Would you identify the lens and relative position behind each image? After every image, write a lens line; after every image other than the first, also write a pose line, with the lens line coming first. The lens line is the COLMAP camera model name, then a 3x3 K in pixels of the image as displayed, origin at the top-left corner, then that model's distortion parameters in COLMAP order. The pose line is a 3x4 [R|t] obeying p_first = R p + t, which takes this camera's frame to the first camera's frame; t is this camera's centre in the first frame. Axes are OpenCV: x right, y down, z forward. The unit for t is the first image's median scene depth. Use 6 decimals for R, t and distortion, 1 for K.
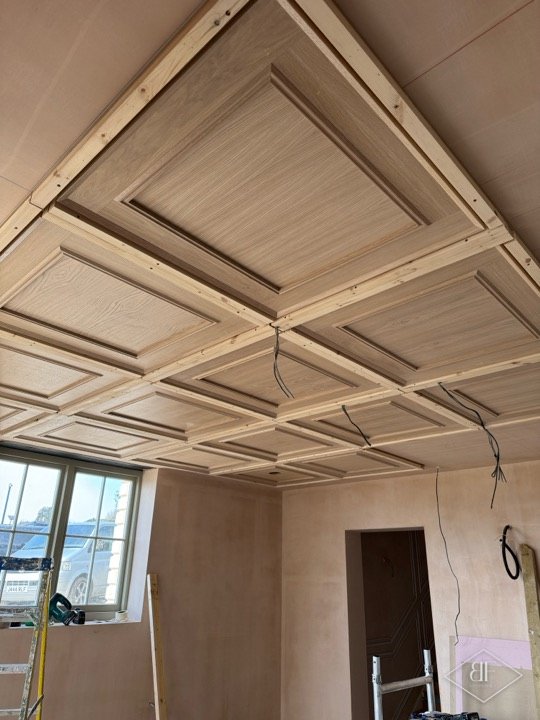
lens RADIAL K [[508.5, 0, 267.2], [0, 508.5, 362.6], [0, 0, 1]] dist [0.132688, -0.202457]
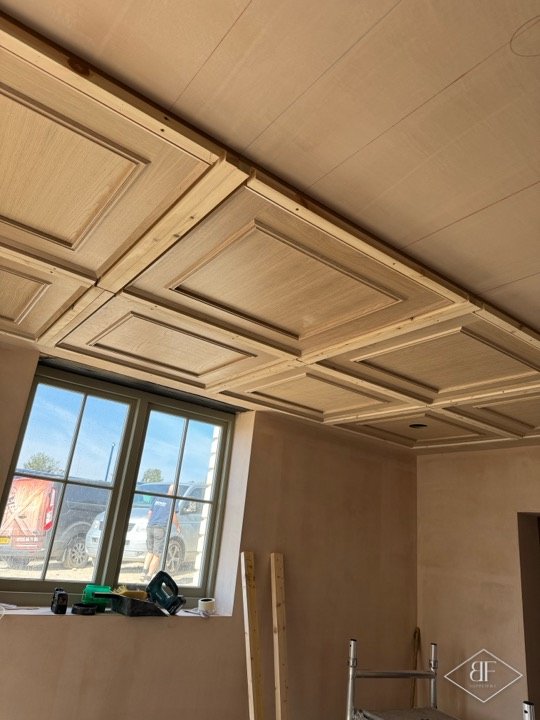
lens RADIAL K [[508.5, 0, 267.2], [0, 508.5, 362.6], [0, 0, 1]] dist [0.132688, -0.202457]
pose [[0.983166, 0.018256, -0.181801, -0.067318], [-0.009180, 0.998675, 0.050636, 0.105337], [0.182484, -0.048115, 0.982031, 0.303331]]
